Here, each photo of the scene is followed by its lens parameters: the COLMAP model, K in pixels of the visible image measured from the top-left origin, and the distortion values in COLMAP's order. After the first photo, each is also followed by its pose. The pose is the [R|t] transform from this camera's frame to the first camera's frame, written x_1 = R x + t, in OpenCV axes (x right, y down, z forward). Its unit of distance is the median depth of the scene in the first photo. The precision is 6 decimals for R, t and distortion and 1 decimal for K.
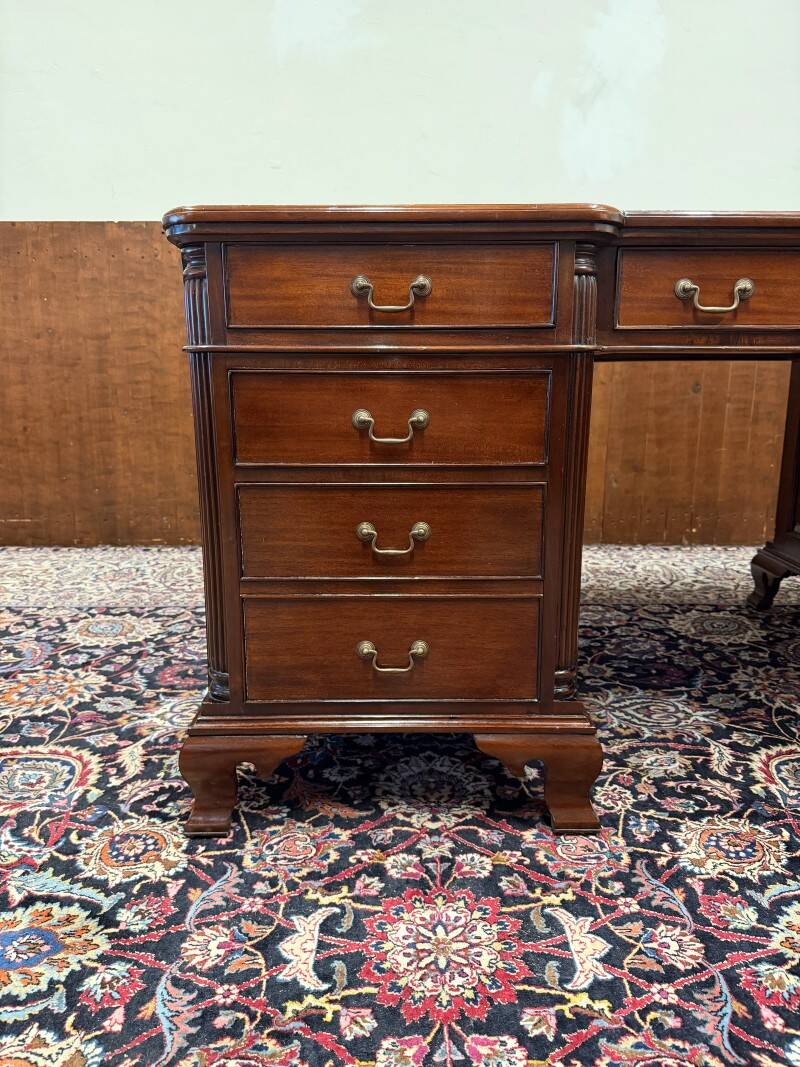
lens RADIAL K [[759.9, 0, 400.4], [0, 759.9, 531.3], [0, 0, 1]] dist [-0.004752, -0.004247]
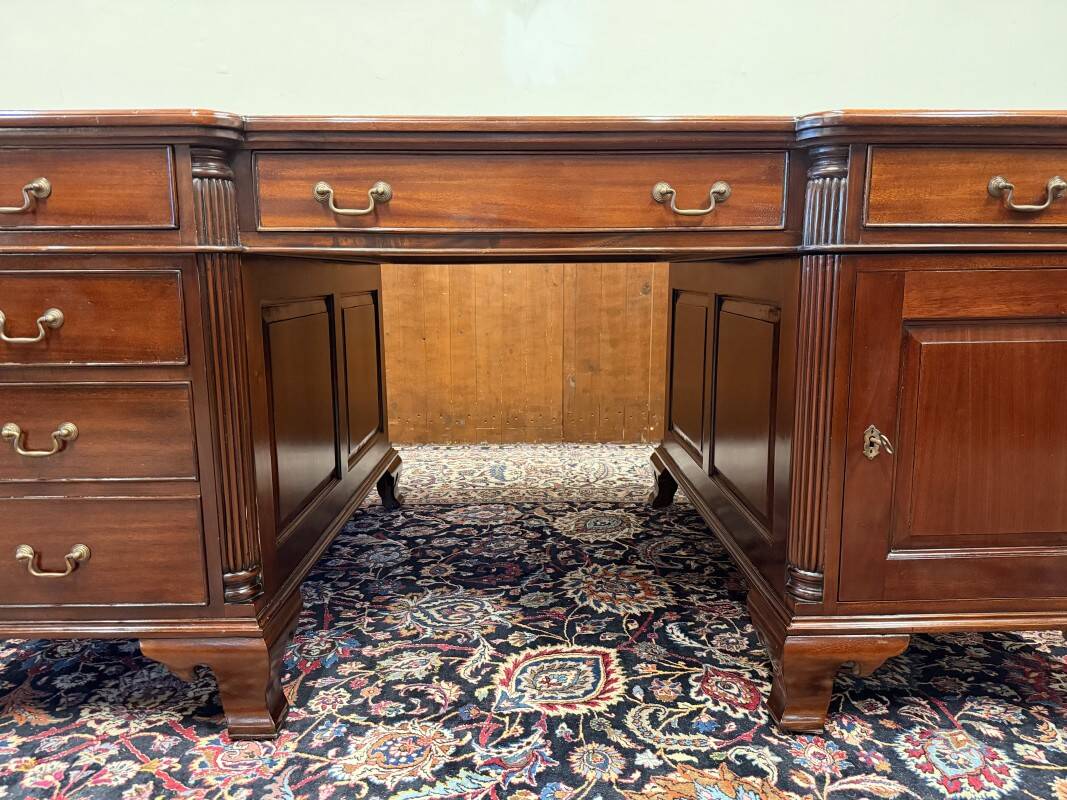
lens RADIAL K [[759.1, 0, 539.0], [0, 759.1, 400.3], [0, 0, 1]] dist [-0.005154, -0.000456]
pose [[0.999899, -0.004532, 0.013455, 0.580302], [0.005102, 0.999078, -0.042638, 0.003486], [-0.013250, 0.042702, 0.999000, -0.003726]]
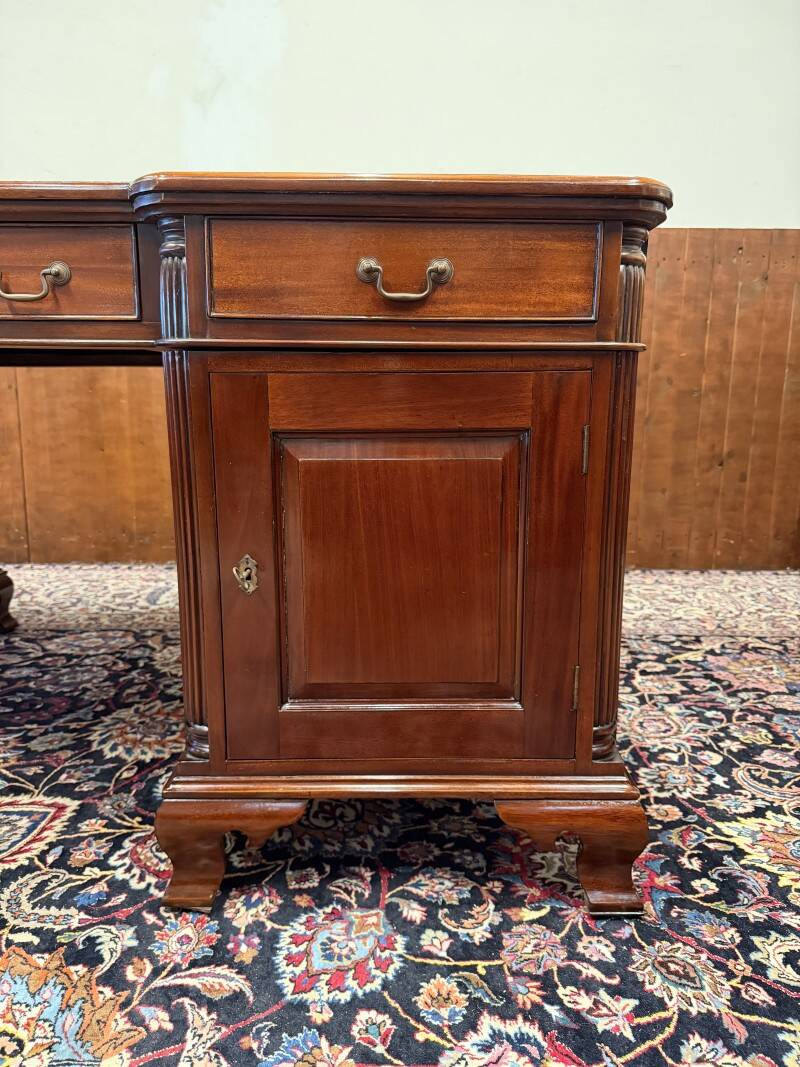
lens RADIAL K [[761.2, 0, 395.4], [0, 761.2, 534.2], [0, 0, 1]] dist [-0.007053, -0.004910]
pose [[0.999958, 0.009048, 0.001593, 1.152400], [-0.009019, 0.999815, -0.016977, -0.013852], [-0.001747, 0.016962, 0.999855, 0.134125]]
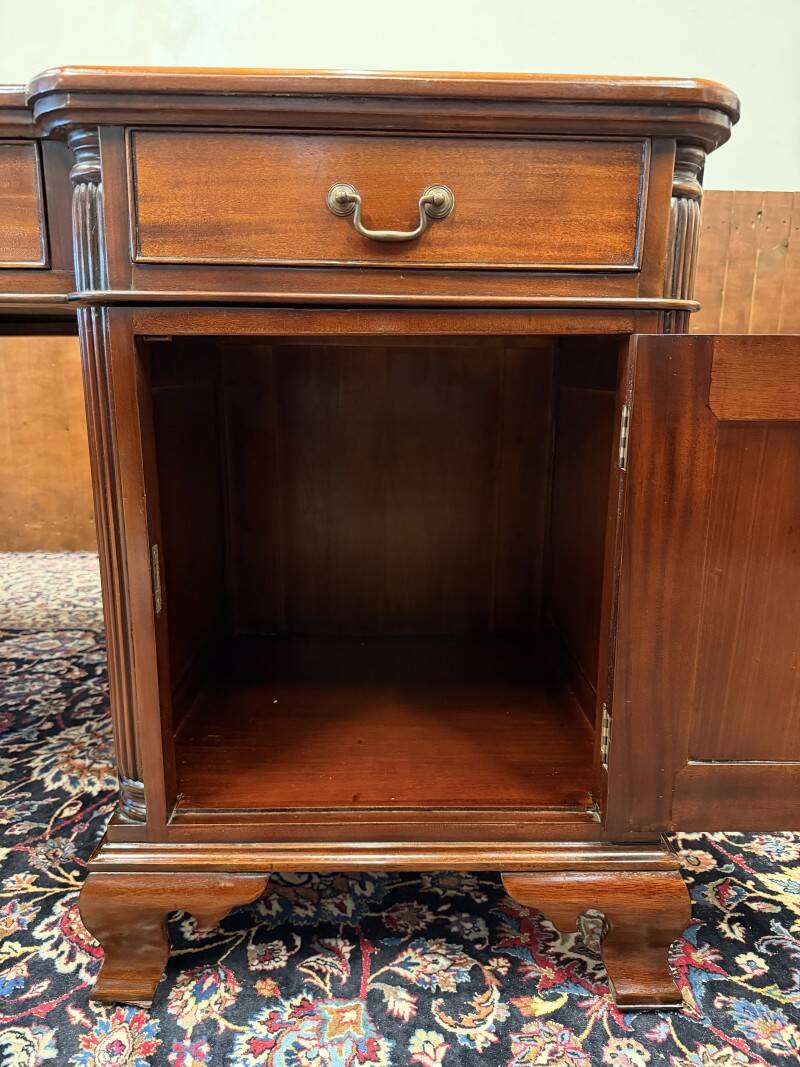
lens RADIAL K [[762.6, 0, 397.7], [0, 762.6, 532.3], [0, 0, 1]] dist [-0.009265, -0.003127]
pose [[0.999832, 0.010580, 0.015001, 1.159779], [-0.010712, 0.999904, 0.008750, -0.042474], [-0.014907, -0.008909, 0.999849, 0.300720]]
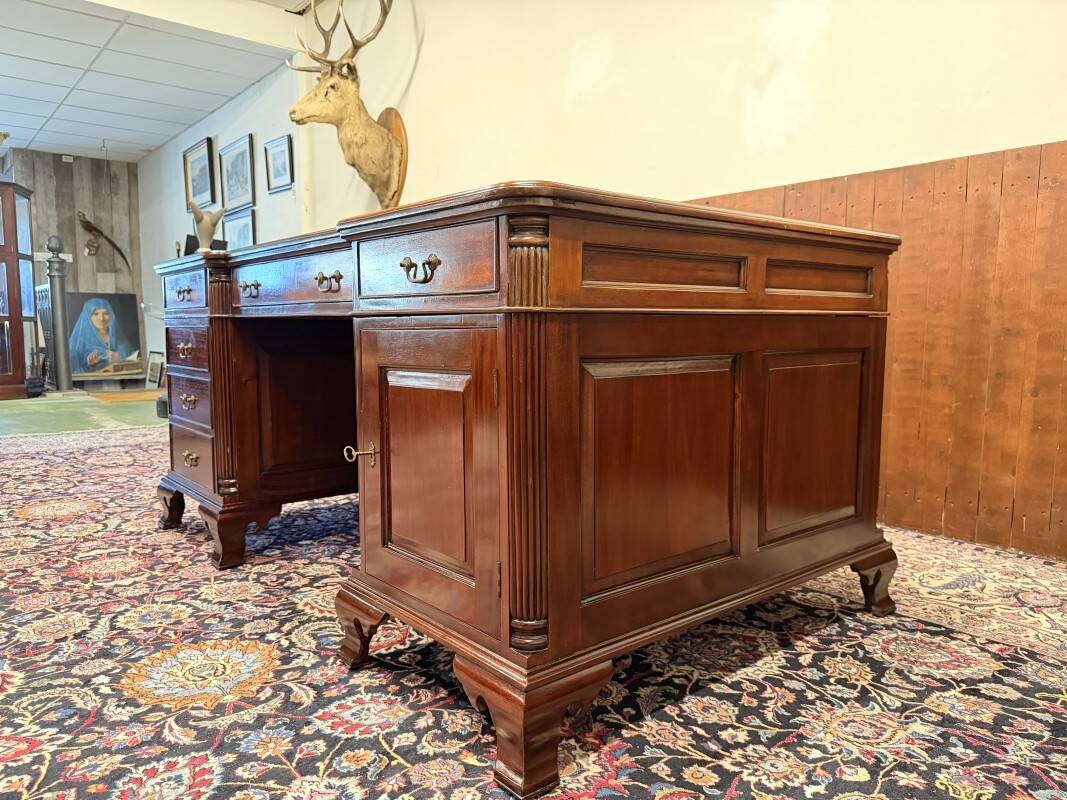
lens RADIAL K [[756.7, 0, 537.5], [0, 756.7, 419.1], [0, 0, 1]] dist [-0.002402, -0.004059]
pose [[0.644083, 0.094129, -0.759142, 2.106741], [-0.158757, 0.987241, -0.012283, -0.069661], [0.748300, 0.128431, 0.650809, 0.318605]]
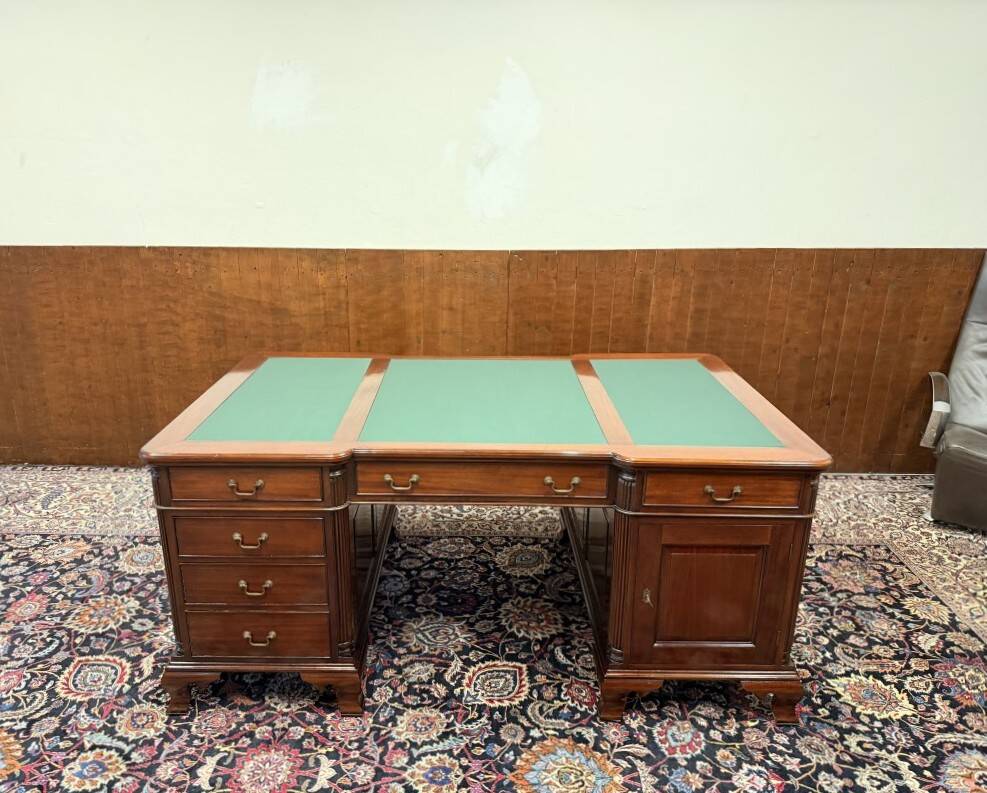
lens RADIAL K [[751.4, 0, 459.2], [0, 751.4, 396.8], [0, 0, 1]] dist [0.010596, -0.014645]
pose [[0.999748, 0.009961, -0.020141, 0.552495], [-0.007601, 0.993451, 0.114009, -0.707698], [0.021144, -0.113827, 0.993276, -0.946718]]
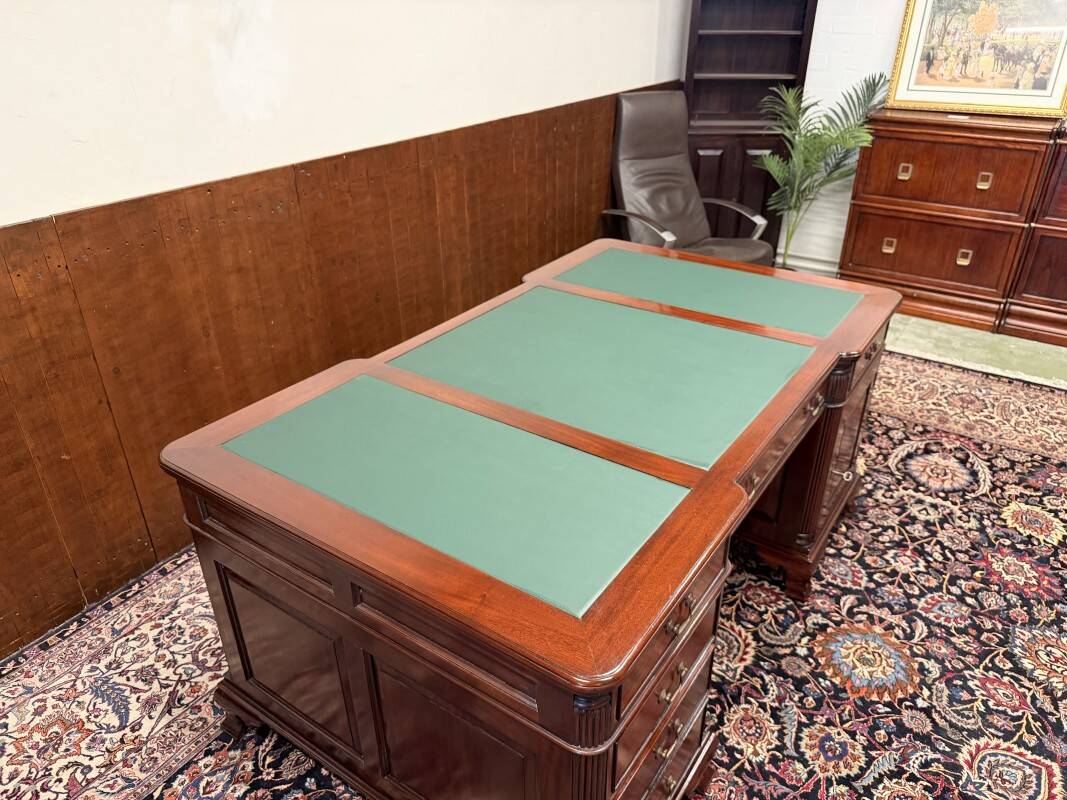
lens RADIAL K [[759.9, 0, 531.8], [0, 759.9, 406.5], [0, 0, 1]] dist [-0.004752, -0.004247]
pose [[0.569588, -0.398953, 0.718614, -0.842864], [0.173078, 0.912914, 0.369638, -1.030841], [-0.803501, -0.086165, 0.589035, 0.390936]]
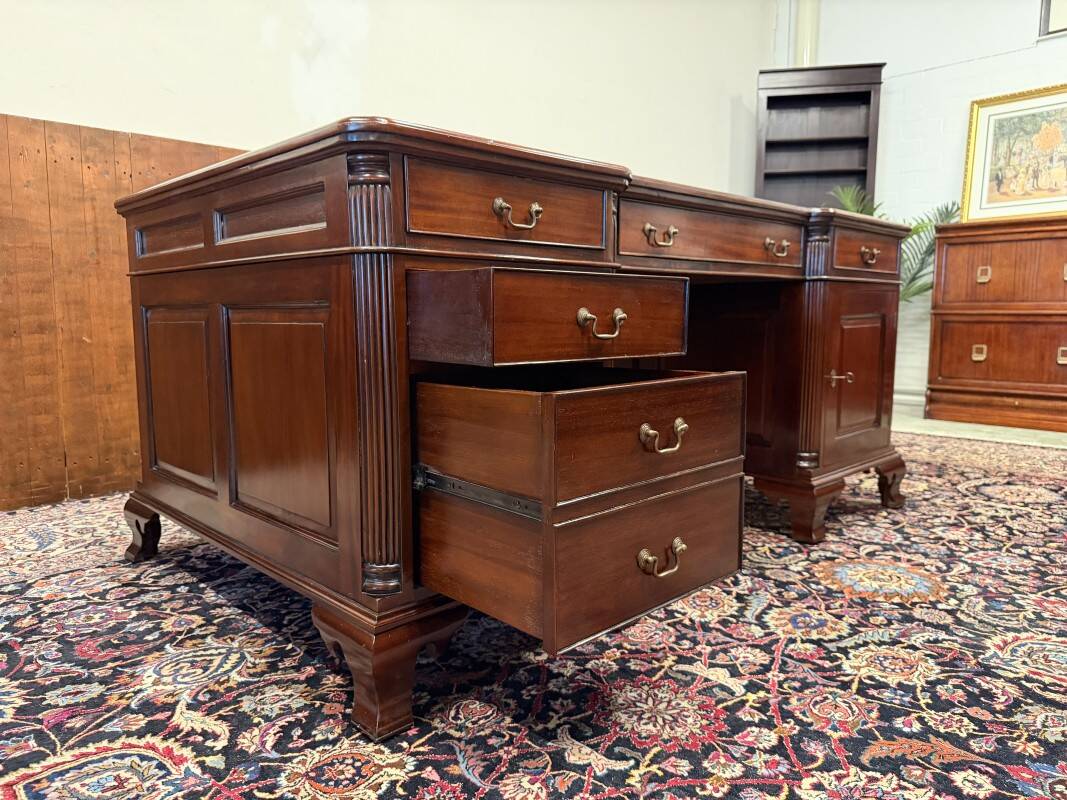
lens RADIAL K [[759.7, 0, 529.6], [0, 759.7, 405.9], [0, 0, 1]] dist [0.000760, -0.011295]
pose [[0.724791, -0.084088, 0.683819, -0.749151], [0.139246, 0.989920, -0.025861, 0.026881], [-0.674751, 0.113963, 0.729194, 0.107651]]
